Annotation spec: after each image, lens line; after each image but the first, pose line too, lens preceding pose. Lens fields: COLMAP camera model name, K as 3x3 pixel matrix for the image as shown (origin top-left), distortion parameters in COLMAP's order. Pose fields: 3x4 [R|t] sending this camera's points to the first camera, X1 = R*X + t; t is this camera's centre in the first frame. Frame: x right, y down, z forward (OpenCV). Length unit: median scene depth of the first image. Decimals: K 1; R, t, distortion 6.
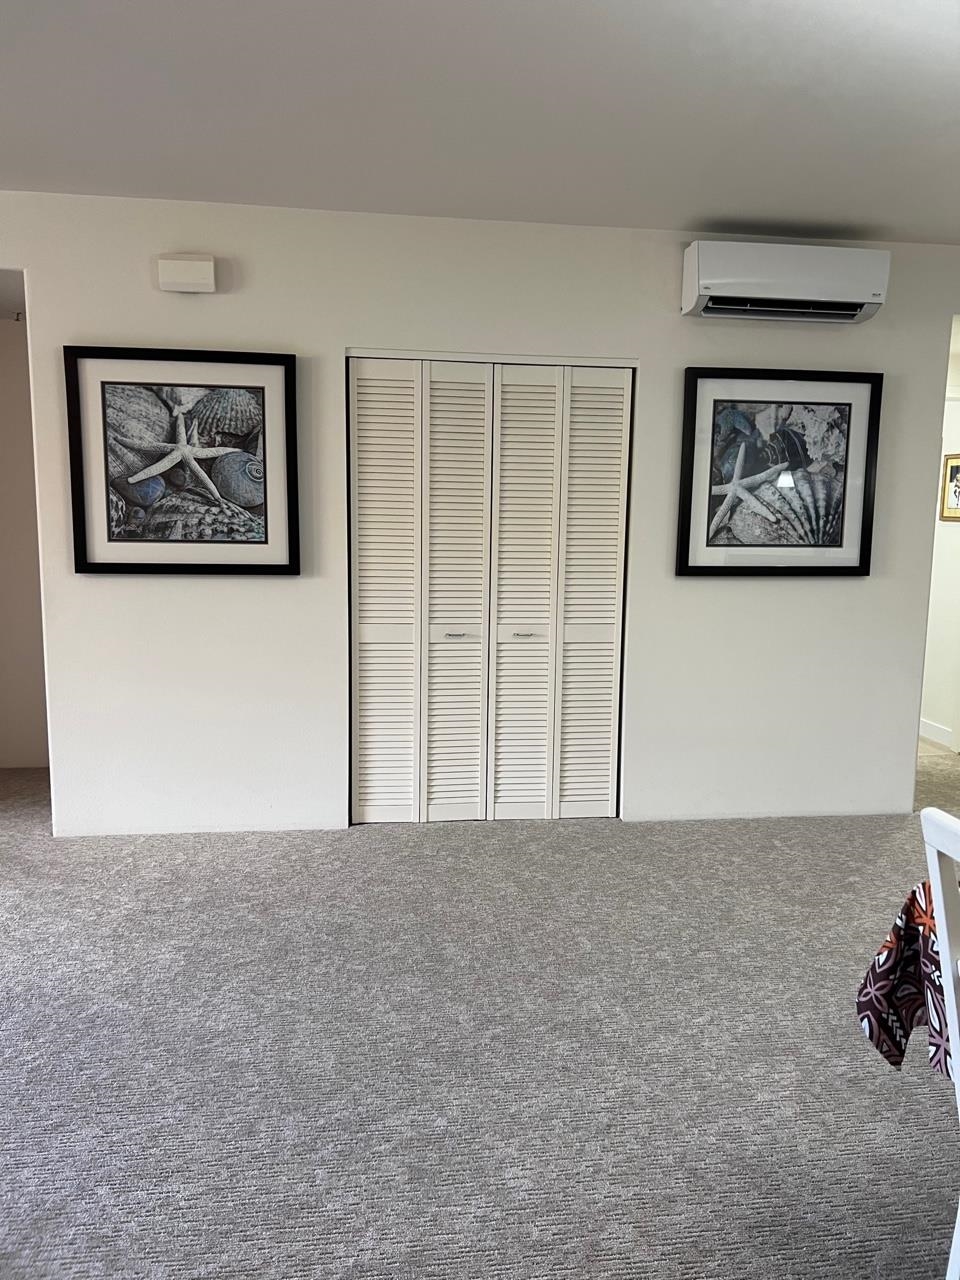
lens RADIAL K [[978.1, 0, 480.8], [0, 978.1, 637.4], [0, 0, 1]] dist [0.035369, -0.047746]
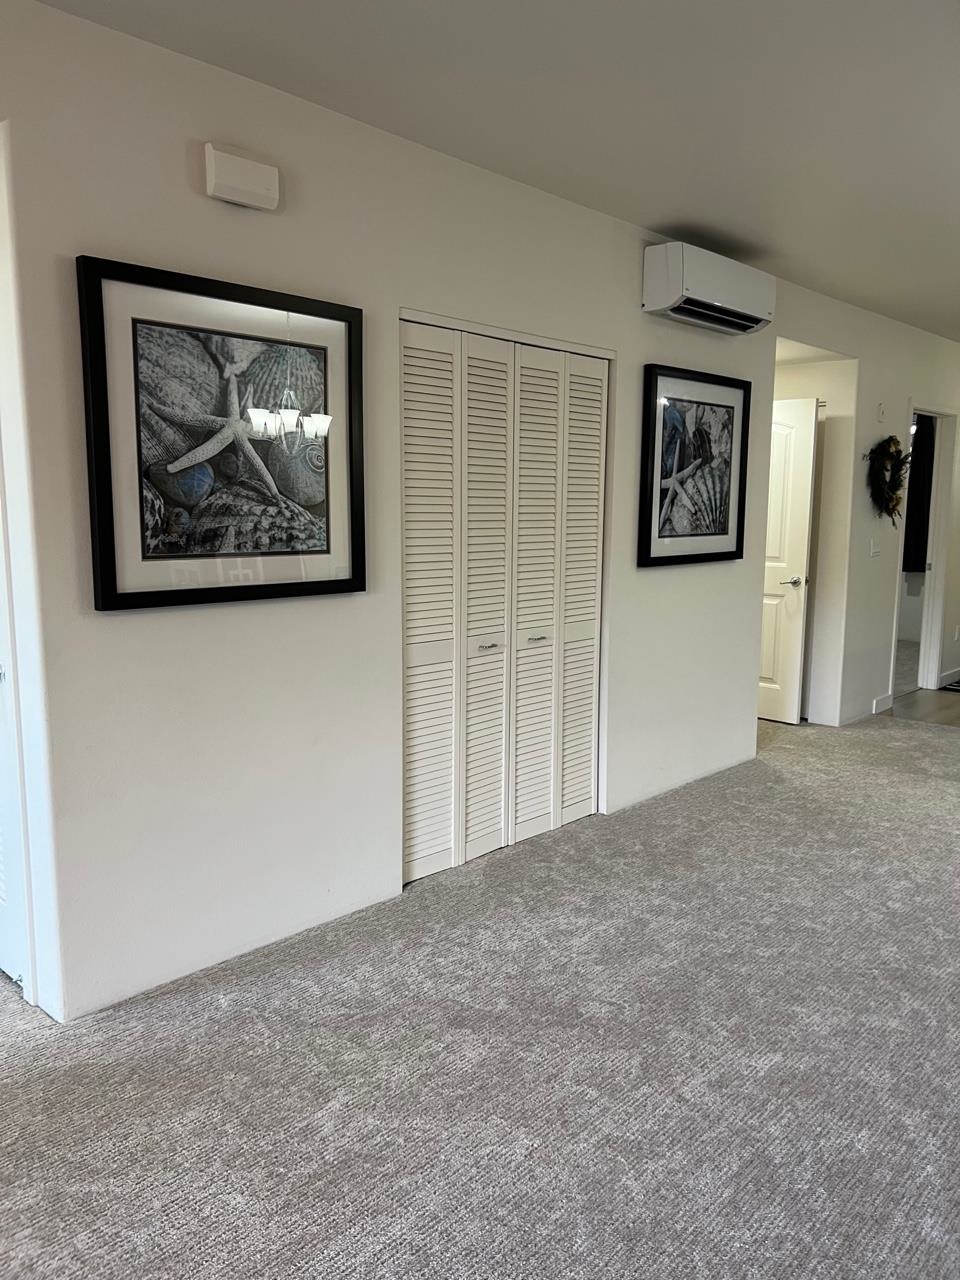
lens RADIAL K [[978.1, 0, 481.2], [0, 978.1, 644.7], [0, 0, 1]] dist [0.035369, -0.047746]
pose [[0.768979, -0.101939, 0.631094, -0.623226], [0.088391, 0.994677, 0.052964, -0.054615], [-0.633133, 0.015055, 0.773896, 0.333103]]
